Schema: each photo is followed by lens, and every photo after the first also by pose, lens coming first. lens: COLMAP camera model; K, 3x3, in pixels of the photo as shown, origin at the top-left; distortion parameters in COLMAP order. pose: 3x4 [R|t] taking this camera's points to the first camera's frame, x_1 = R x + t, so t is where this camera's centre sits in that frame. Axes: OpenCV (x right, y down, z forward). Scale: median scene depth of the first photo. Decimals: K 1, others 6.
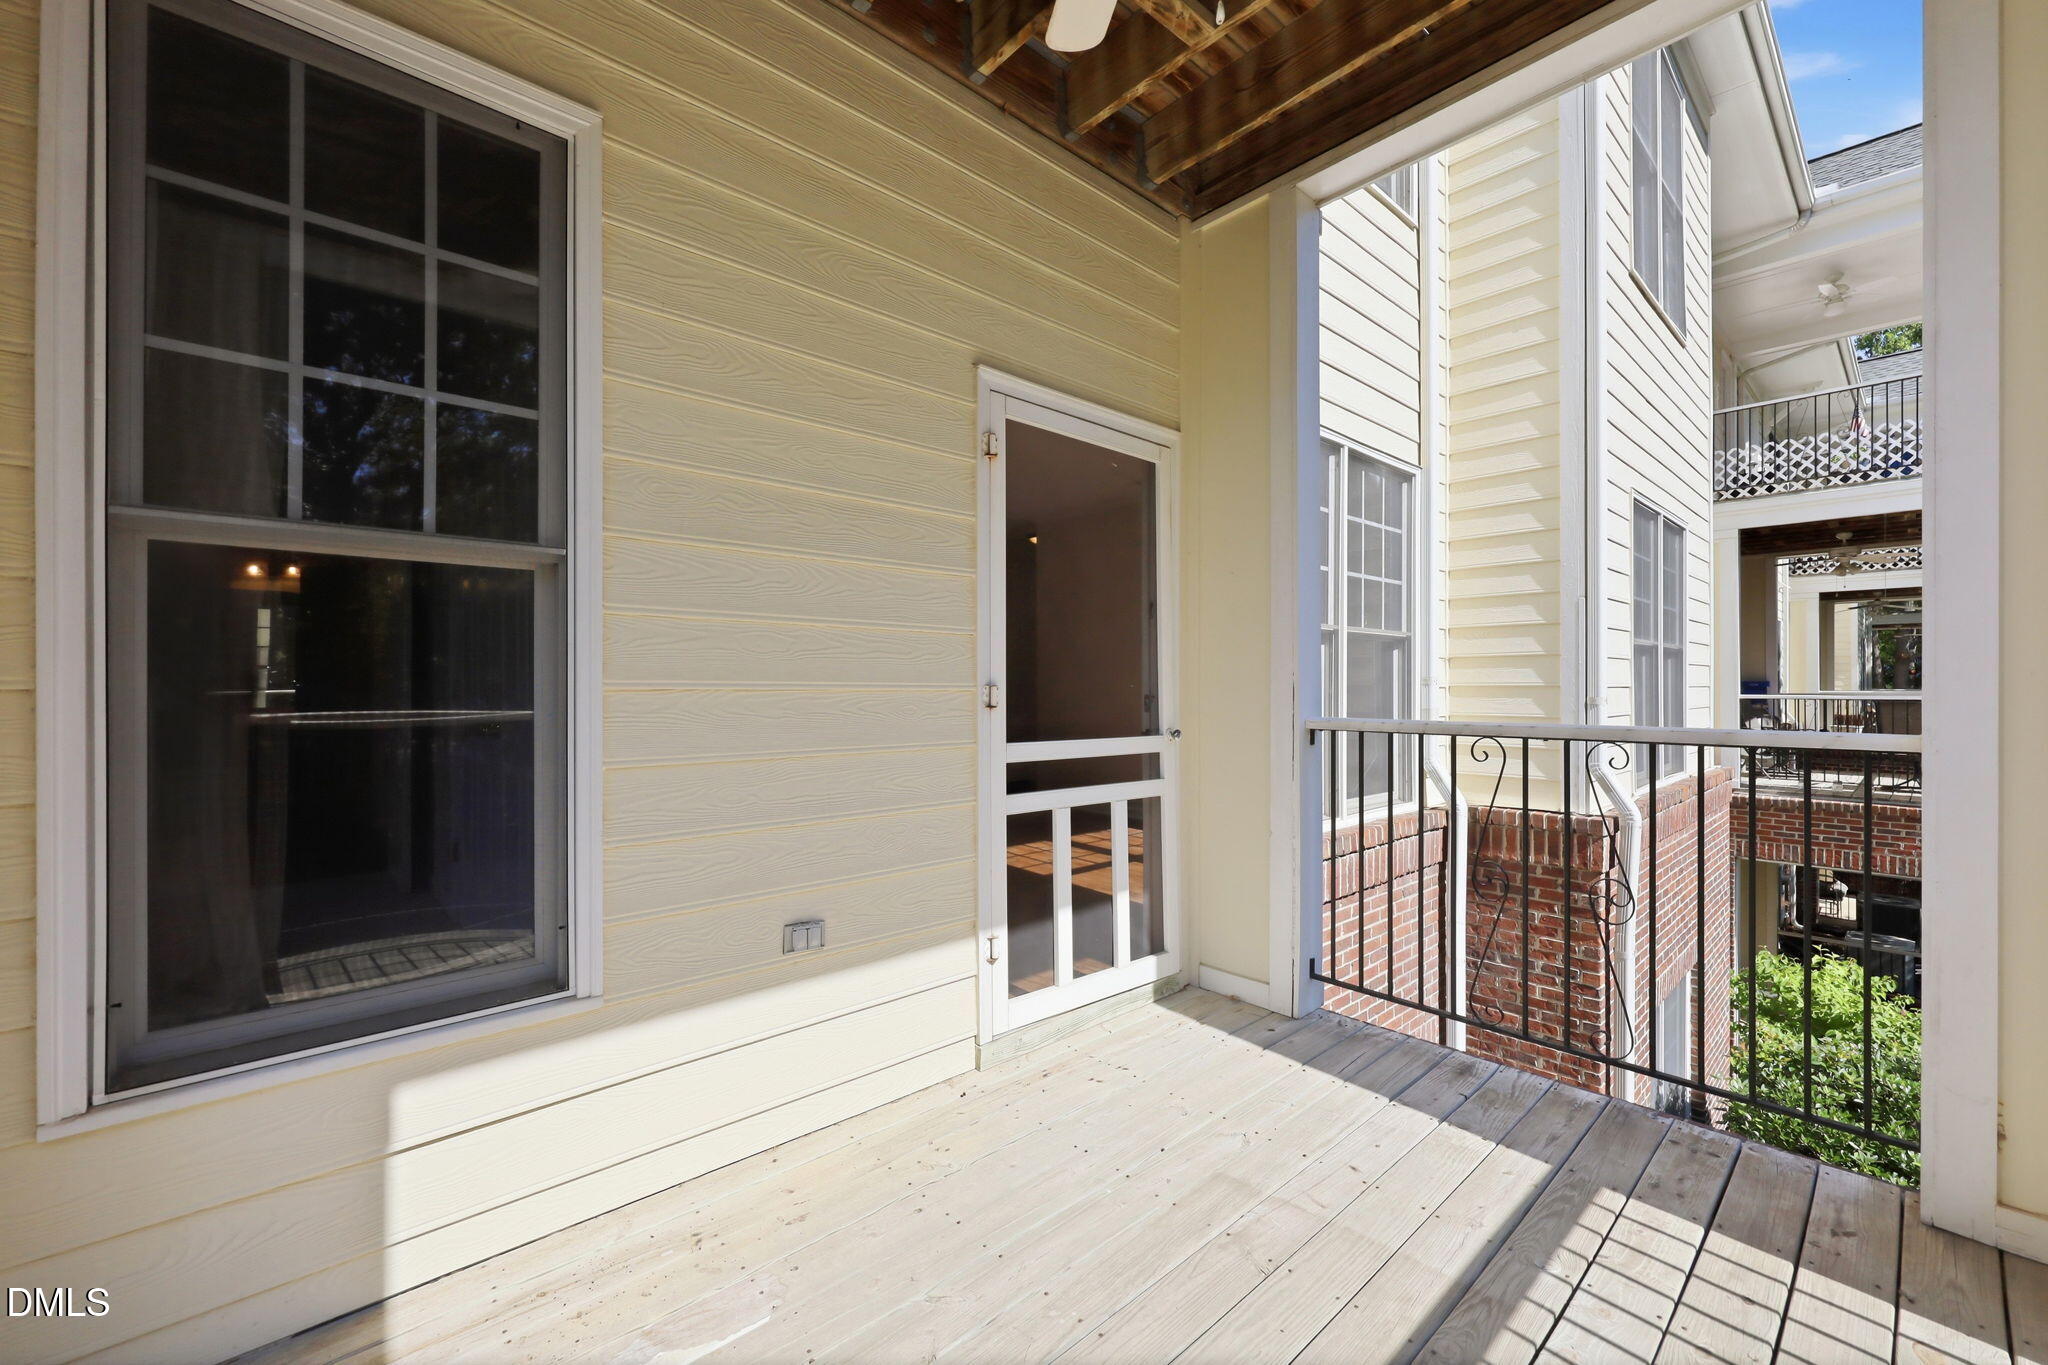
lens RADIAL K [[833.0, 0, 1025.8], [0, 833.0, 685.0], [0, 0, 1]] dist [0.001670, -0.000098]
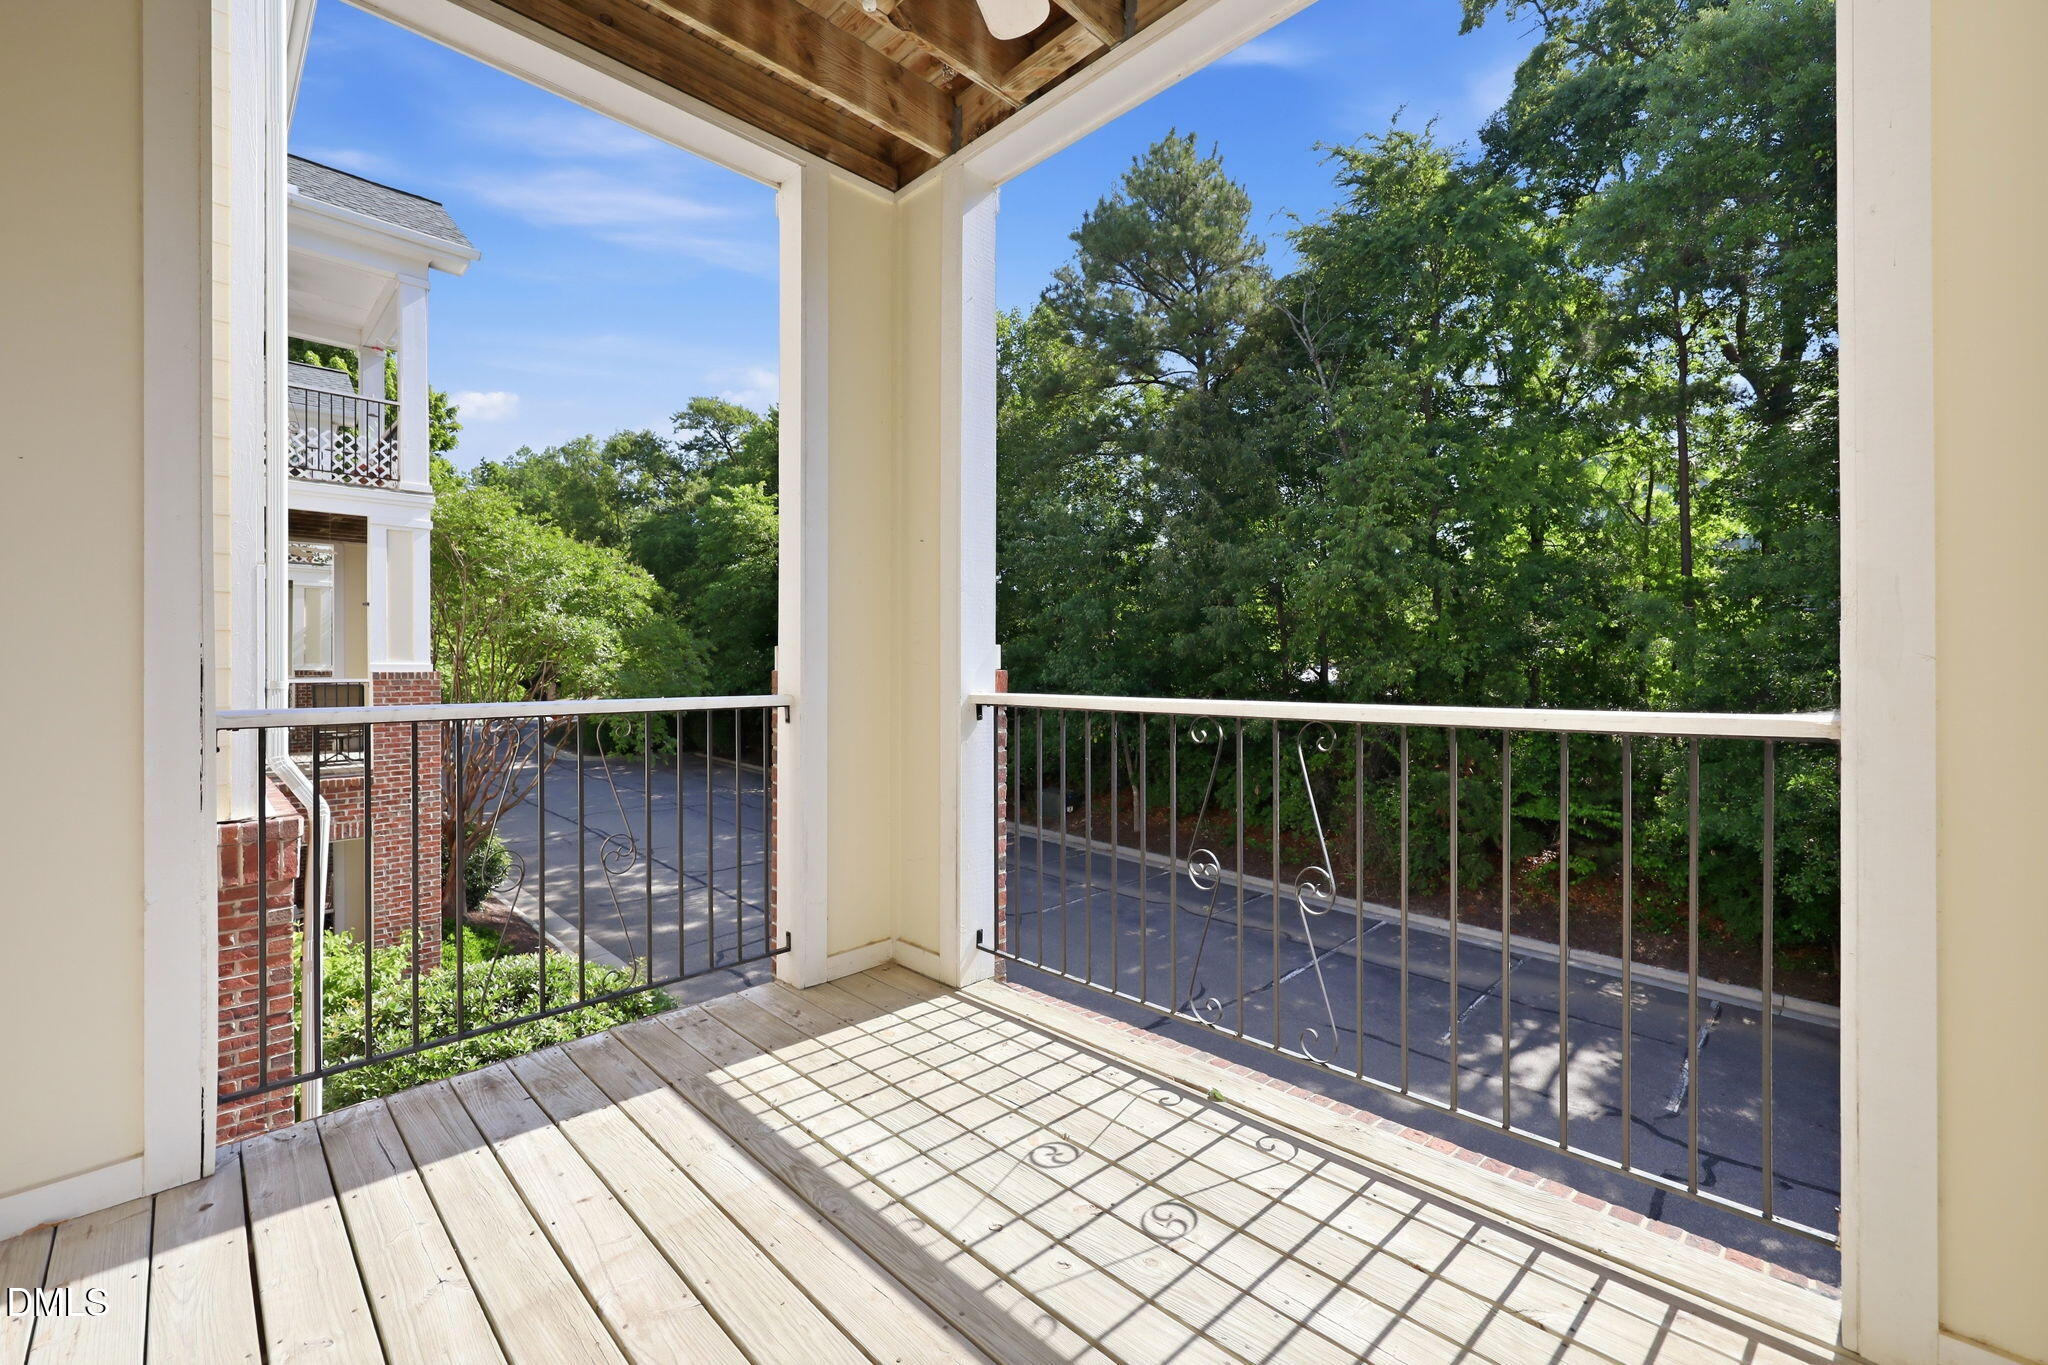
lens RADIAL K [[833.0, 0, 1025.8], [0, 833.0, 685.0], [0, 0, 1]] dist [0.001670, -0.000098]
pose [[-0.095752, -0.015144, 0.995290, -0.553150], [-0.008493, 0.999860, 0.014396, 0.000619], [-0.995369, -0.007074, -0.095867, 0.618639]]
